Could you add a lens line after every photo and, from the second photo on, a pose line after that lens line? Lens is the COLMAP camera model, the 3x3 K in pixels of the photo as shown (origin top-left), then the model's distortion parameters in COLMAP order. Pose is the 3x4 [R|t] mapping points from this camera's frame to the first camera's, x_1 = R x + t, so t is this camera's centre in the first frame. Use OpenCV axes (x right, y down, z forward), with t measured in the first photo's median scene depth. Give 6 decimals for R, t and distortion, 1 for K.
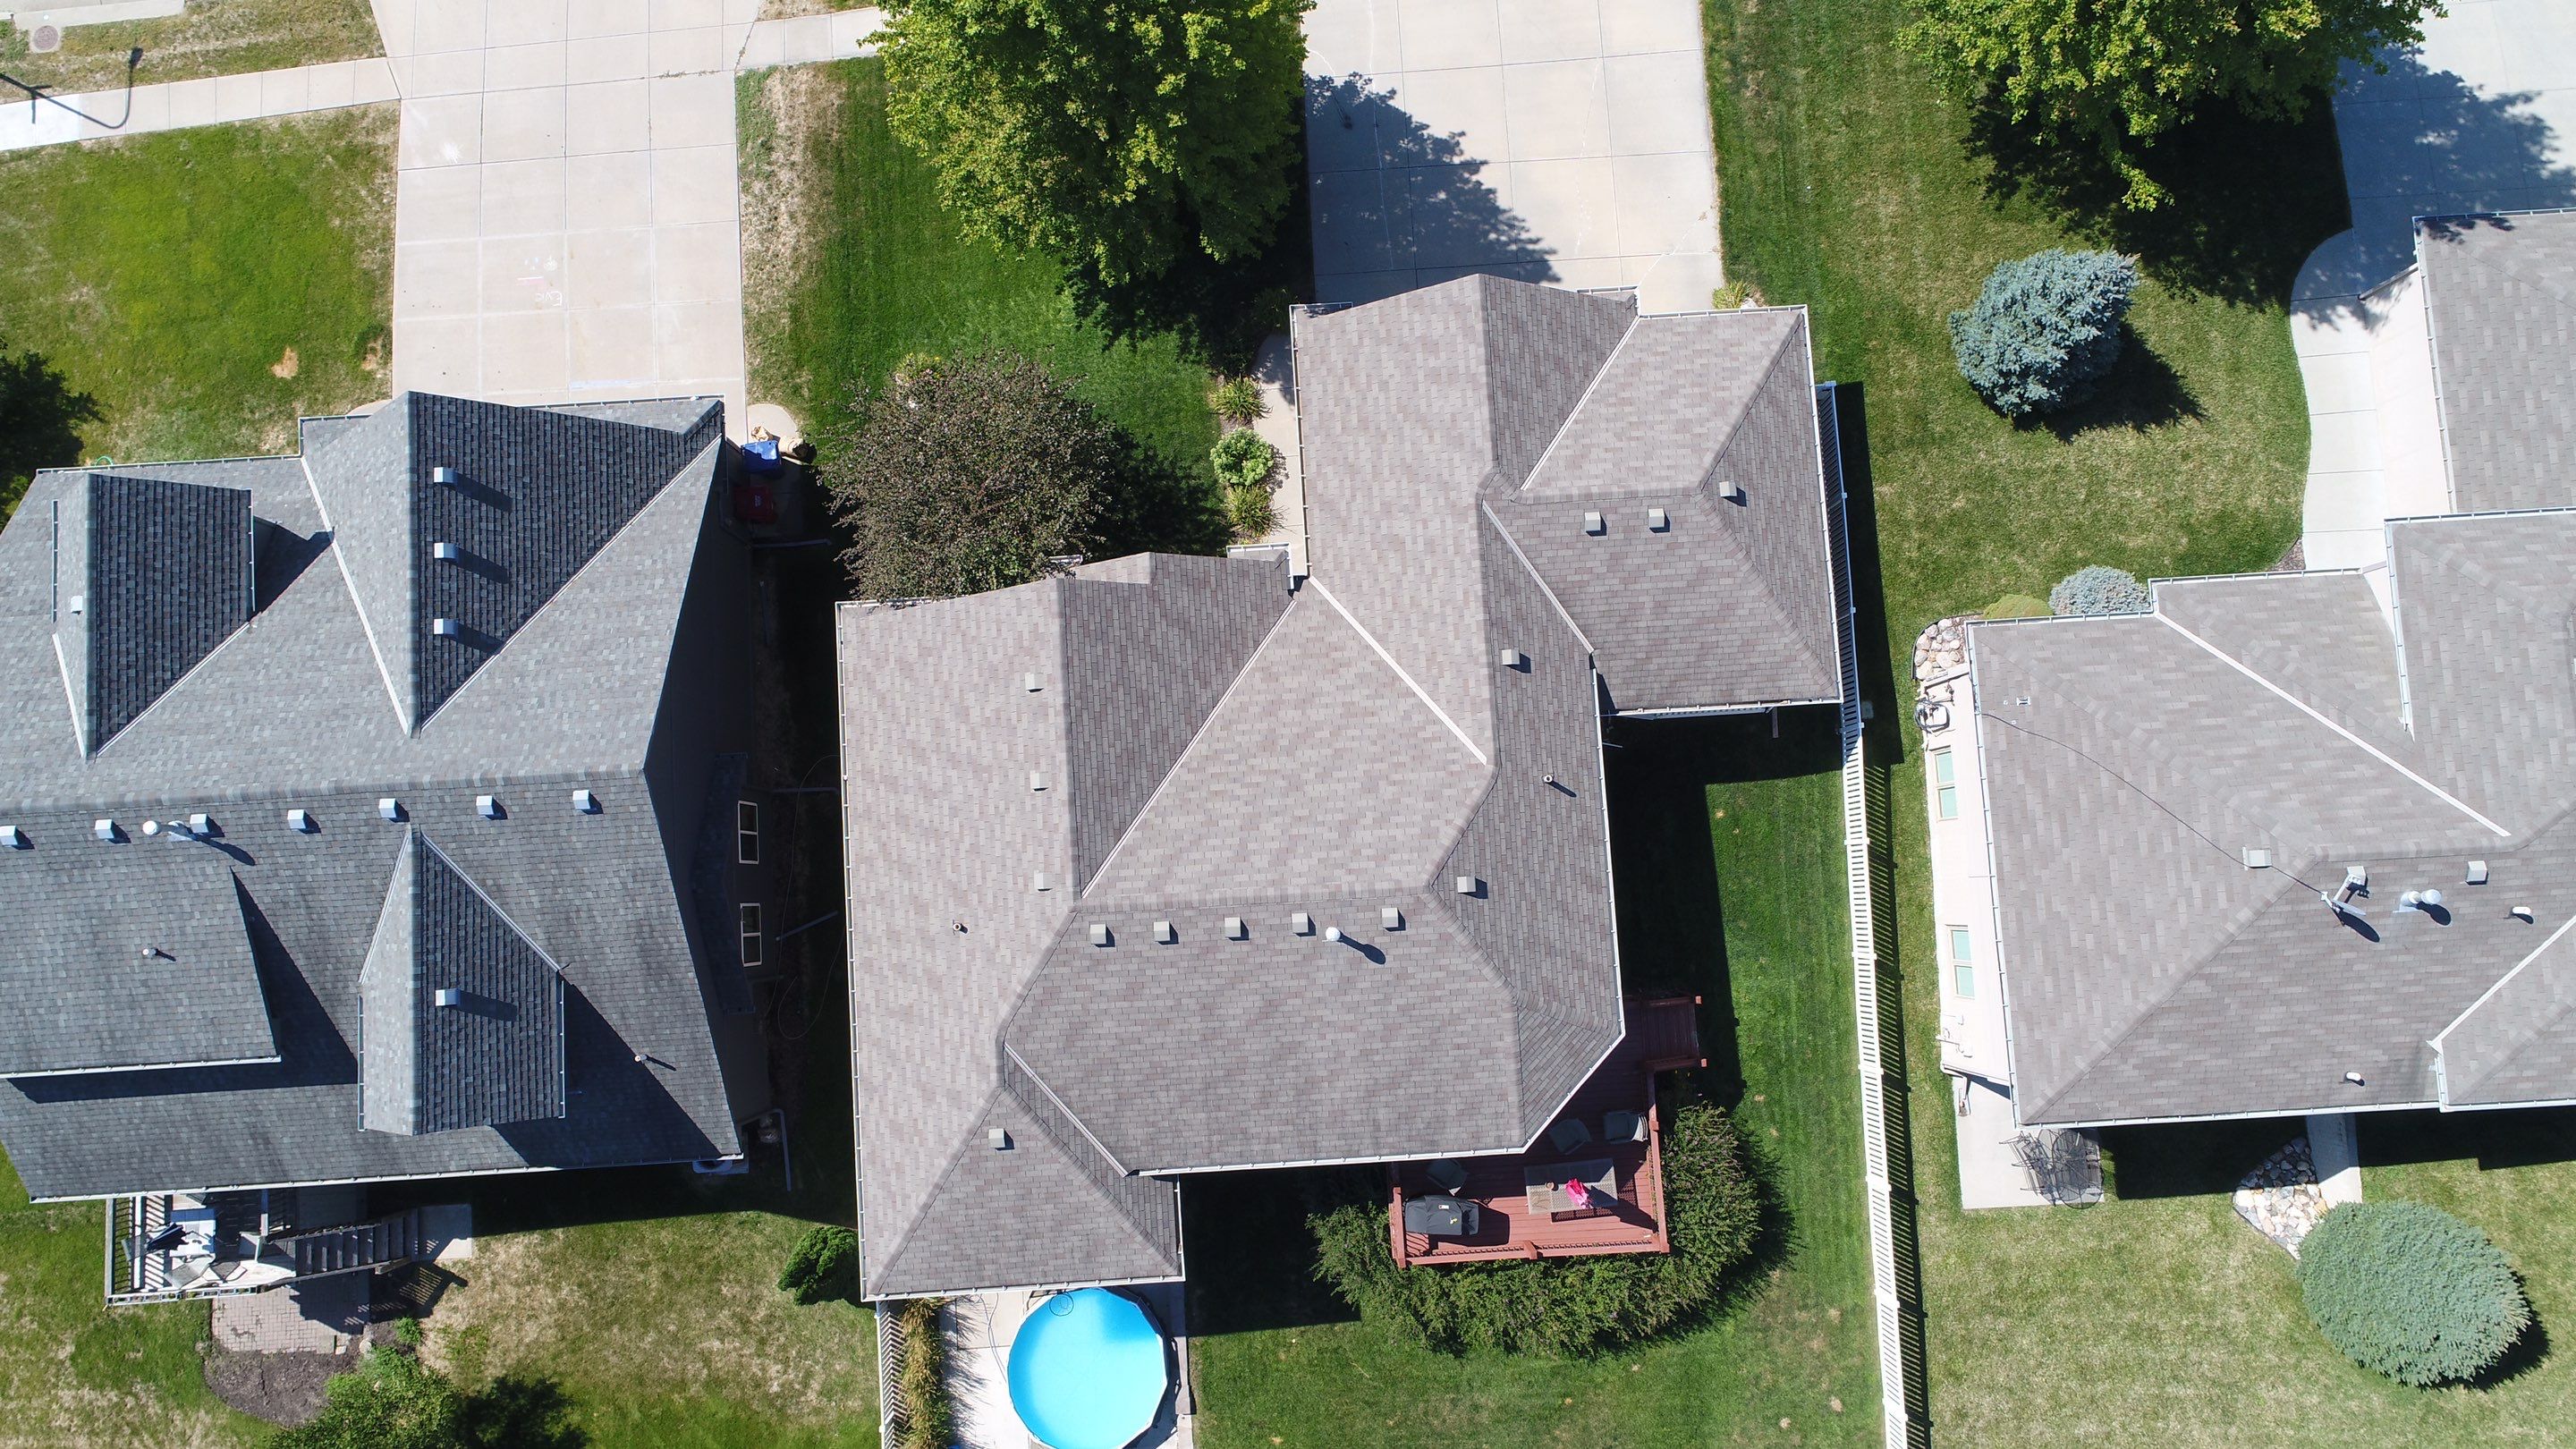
lens RADIAL K [[1747.7, 0, 1285.1], [0, 1747.7, 729.5], [0, 0, 1]] dist [0.006429, -0.003897]
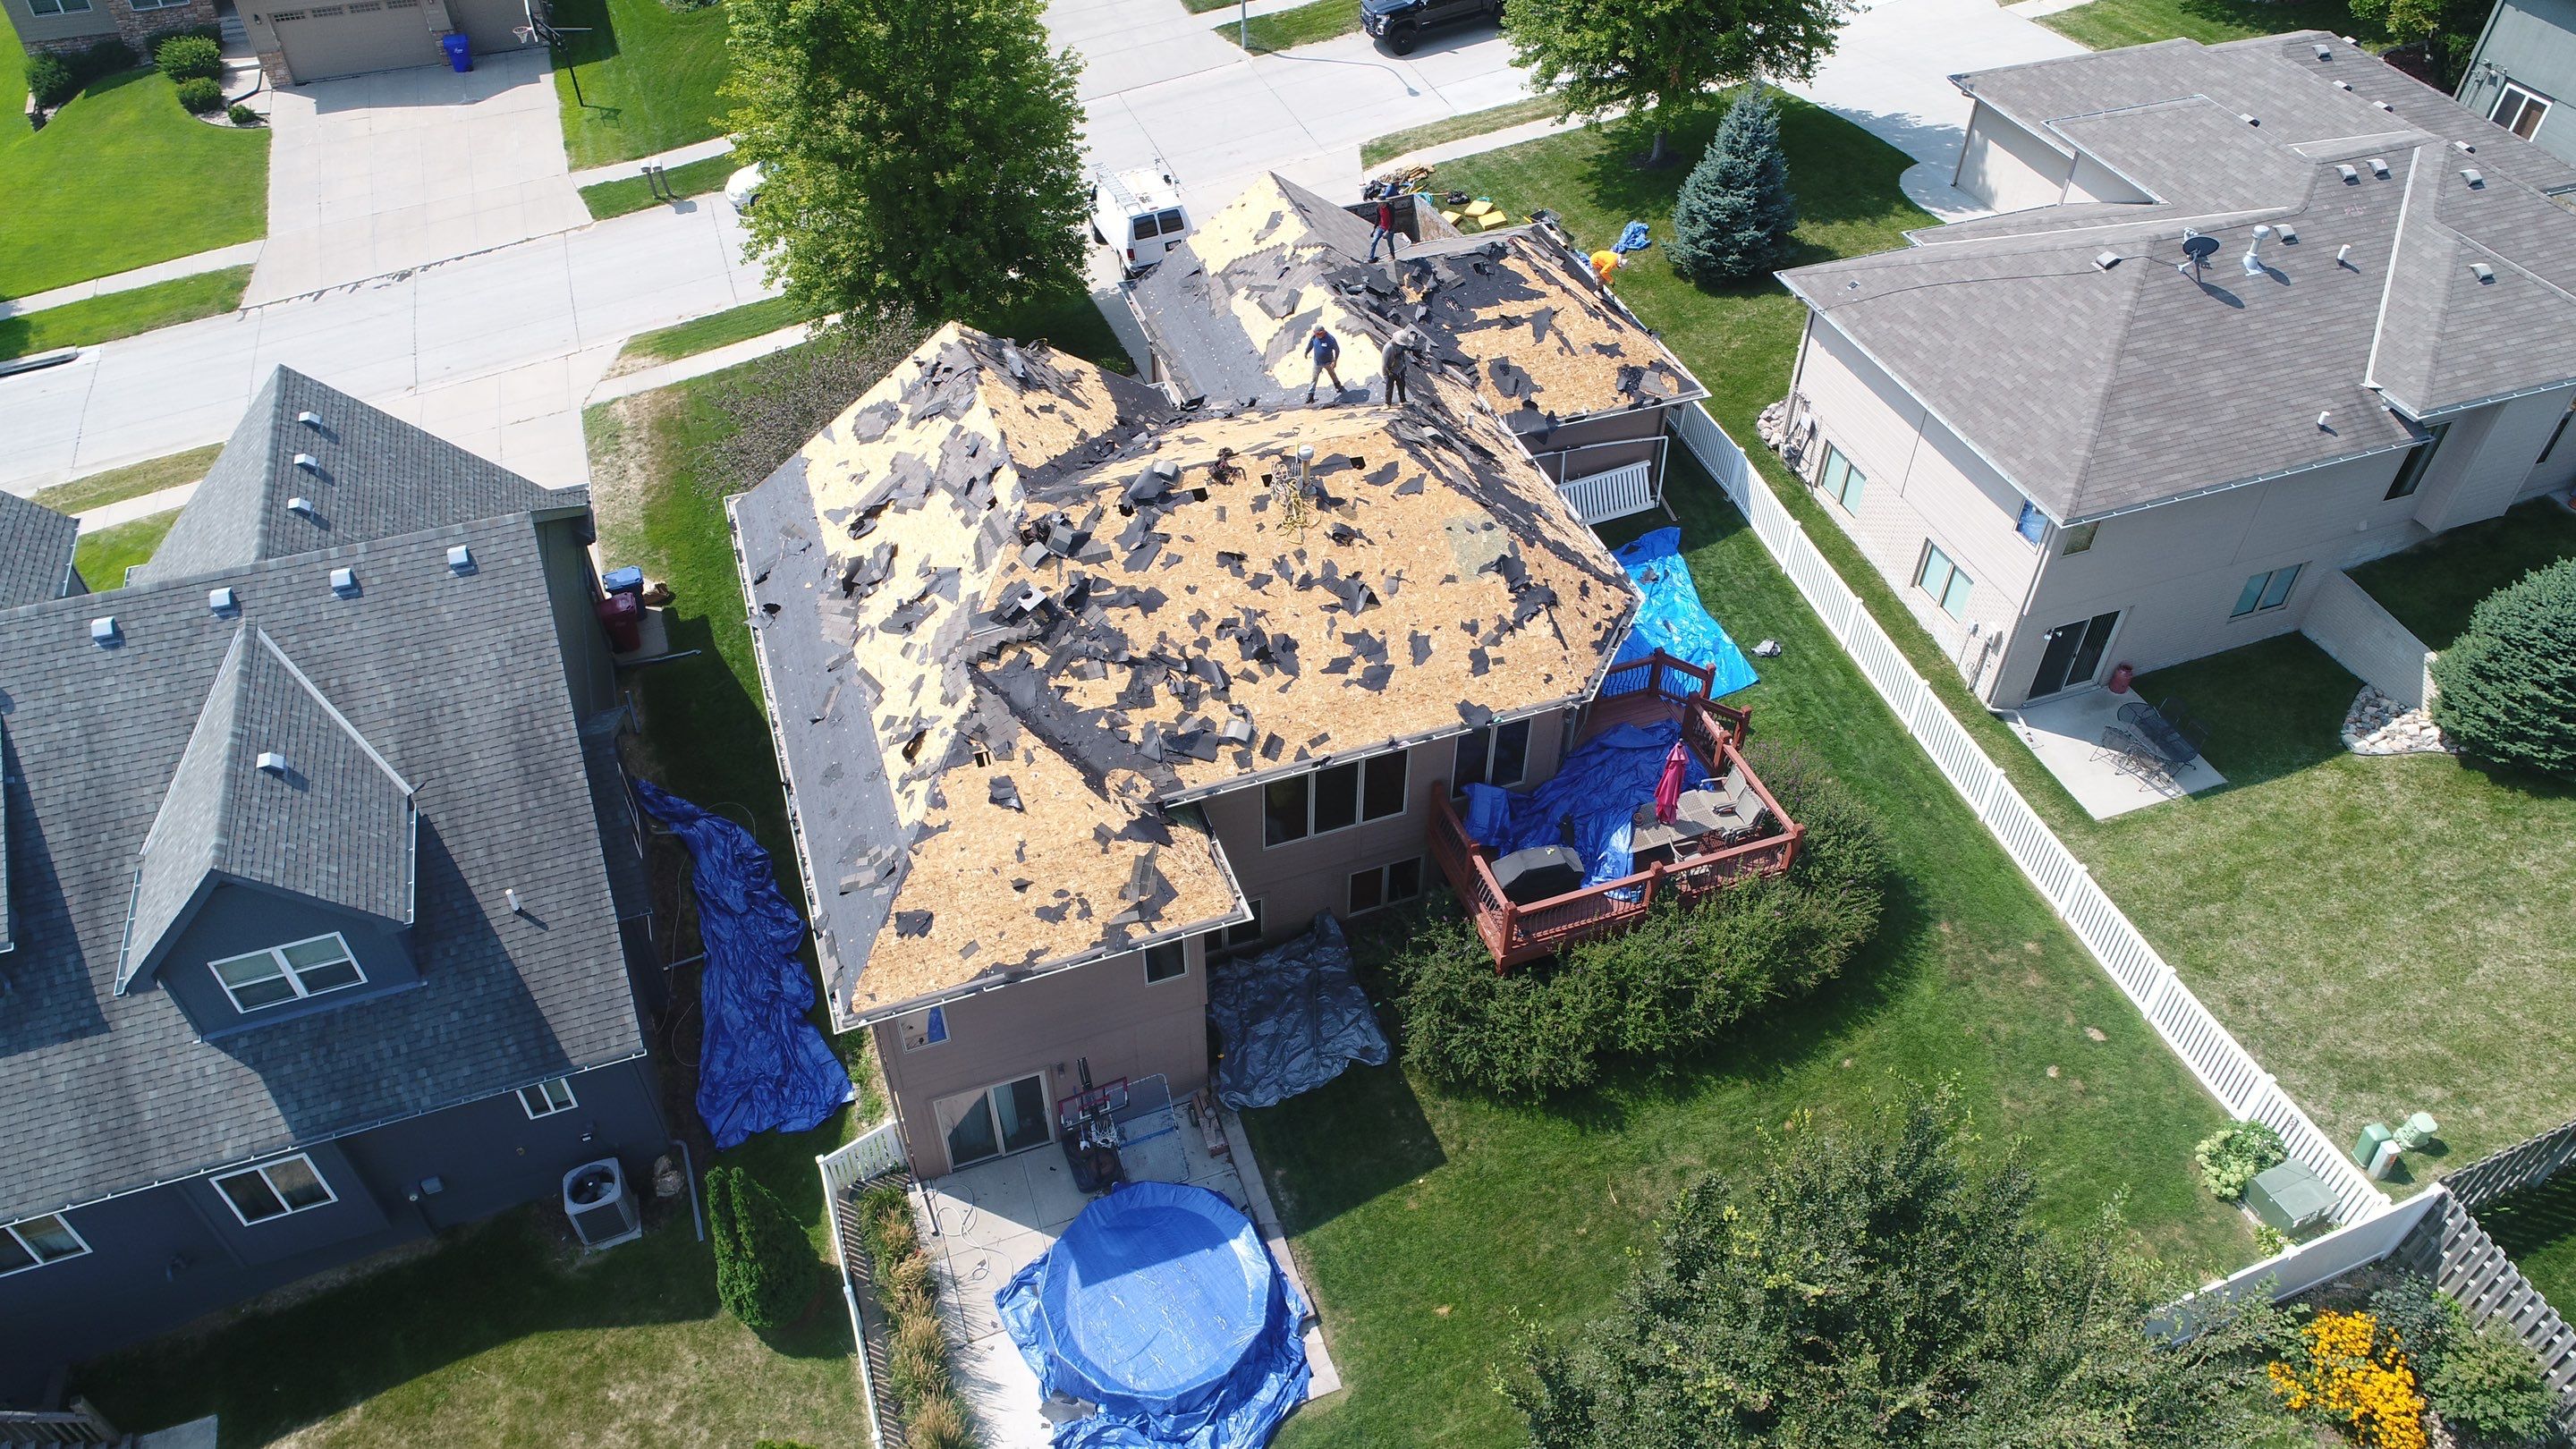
lens RADIAL K [[1747.7, 0, 1288.4], [0, 1747.7, 721.5], [0, 0, 1]] dist [0.006429, -0.003897]
pose [[0.960388, -0.188861, 0.204906, -0.189861], [0.277168, 0.723543, -0.632189, 0.764935], [-0.028862, 0.663940, 0.747229, 0.369871]]
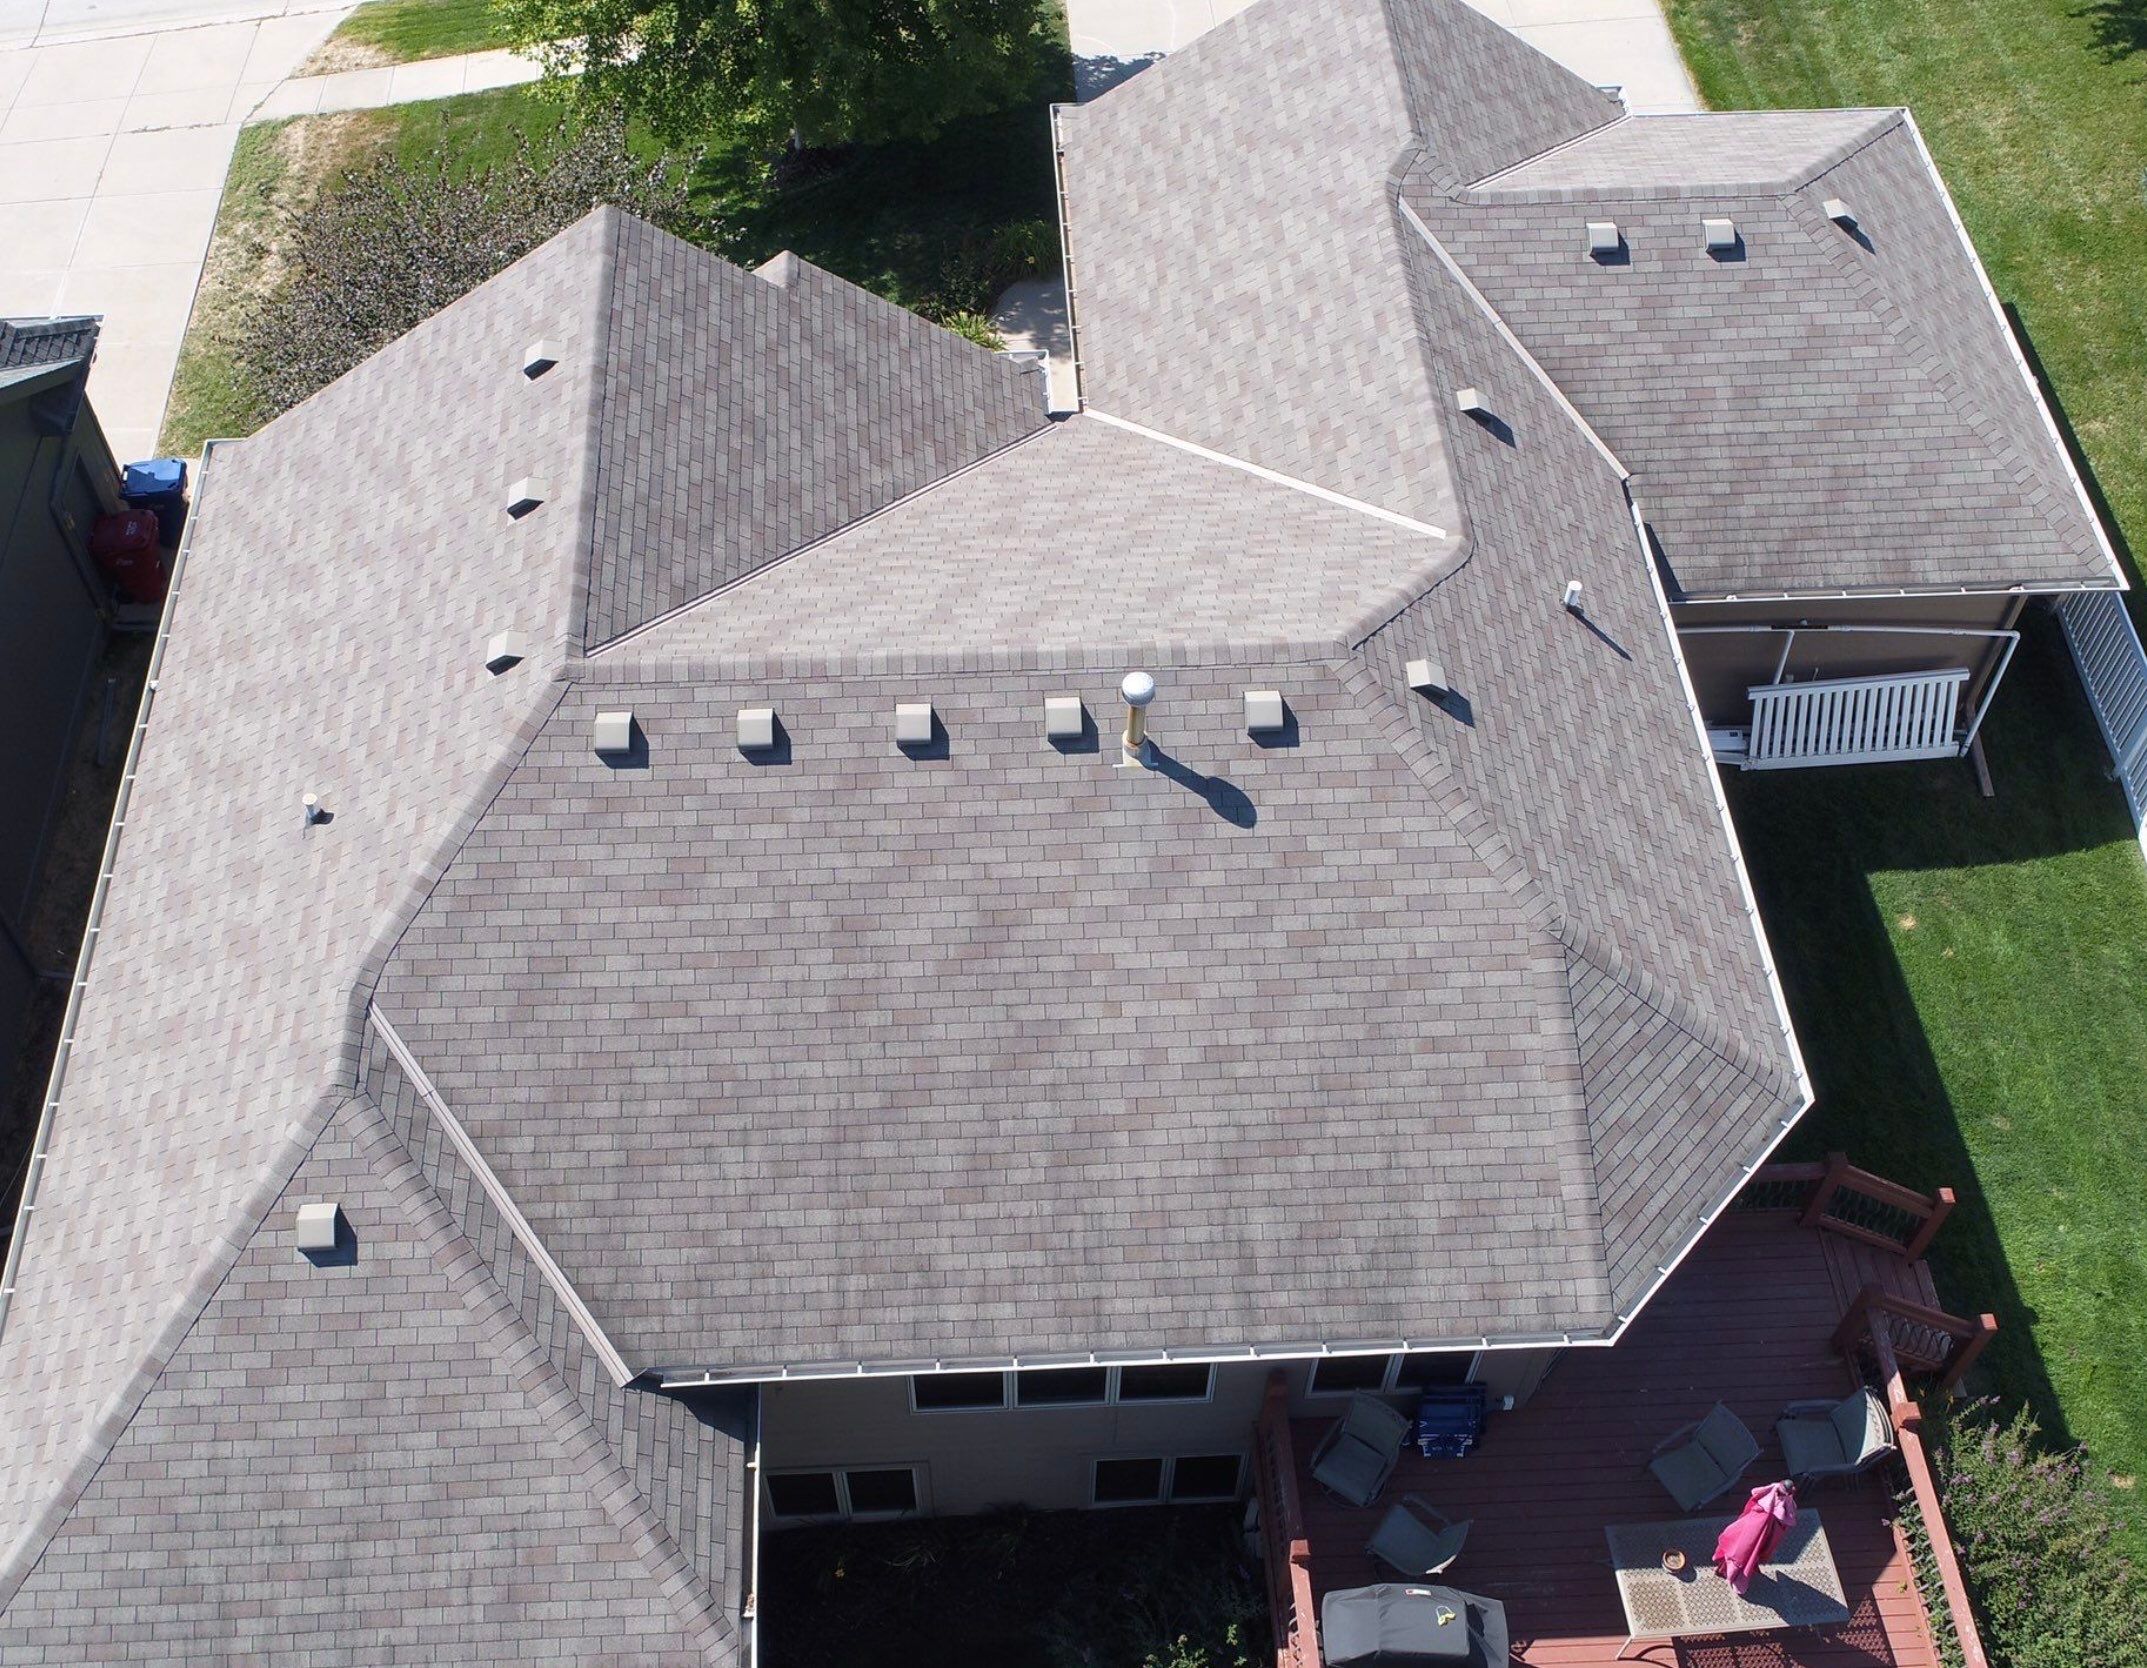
lens RADIAL K [[2284.4, 0, 1011.1], [0, 2284.4, 892.1], [0, 0, 1]] dist [0.005166, 0.000000]
pose [[0.999837, 0.010156, -0.014950, 0.004038], [-0.016372, 0.859267, -0.511266, 0.430698], [0.007654, 0.511427, 0.859292, 0.496417]]
